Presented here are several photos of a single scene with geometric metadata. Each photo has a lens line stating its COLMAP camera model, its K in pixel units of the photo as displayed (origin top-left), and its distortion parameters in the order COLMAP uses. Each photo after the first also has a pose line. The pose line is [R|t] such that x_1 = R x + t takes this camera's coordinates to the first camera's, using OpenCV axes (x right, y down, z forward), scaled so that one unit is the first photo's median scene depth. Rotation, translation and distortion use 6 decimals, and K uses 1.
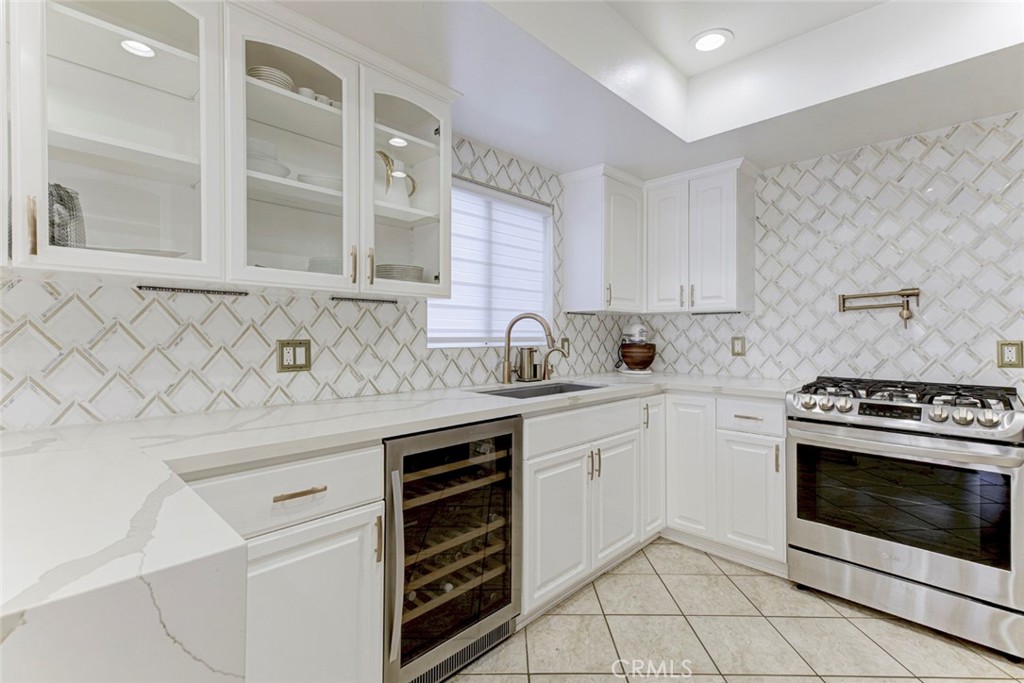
lens RADIAL K [[471.6, 0, 513.7], [0, 471.6, 342.7], [0, 0, 1]] dist [0.006062, -0.000739]
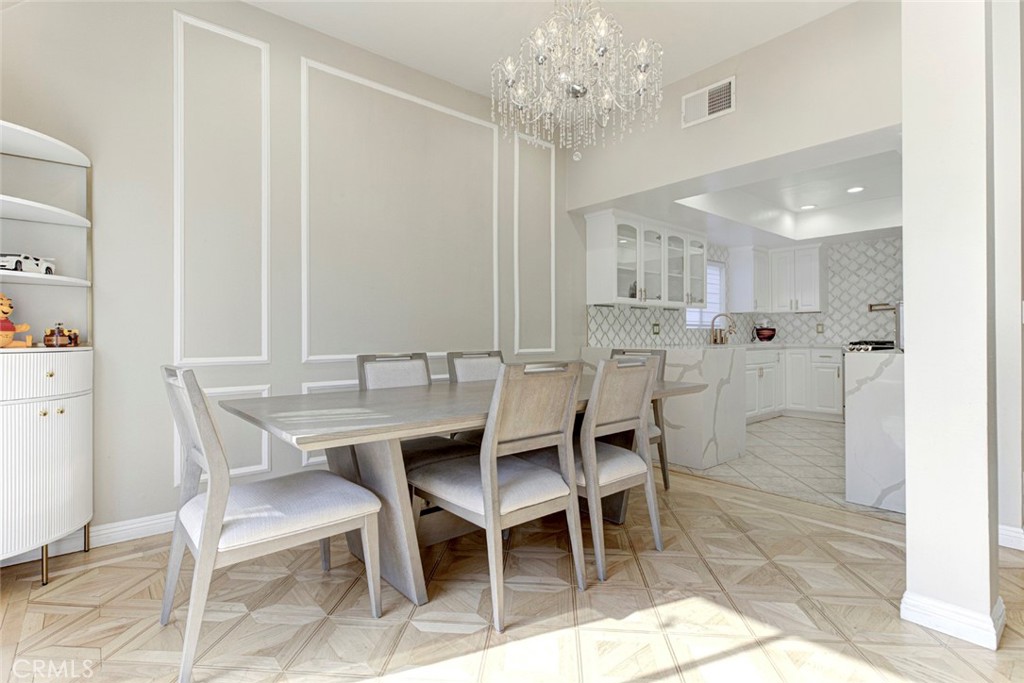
lens RADIAL K [[471.6, 0, 510.0], [0, 471.6, 335.2], [0, 0, 1]] dist [0.006062, -0.000739]
pose [[0.991894, -0.003478, -0.127019, -0.673462], [0.001420, 0.999866, -0.016287, 0.075645], [0.127058, 0.015975, 0.991767, -1.356535]]
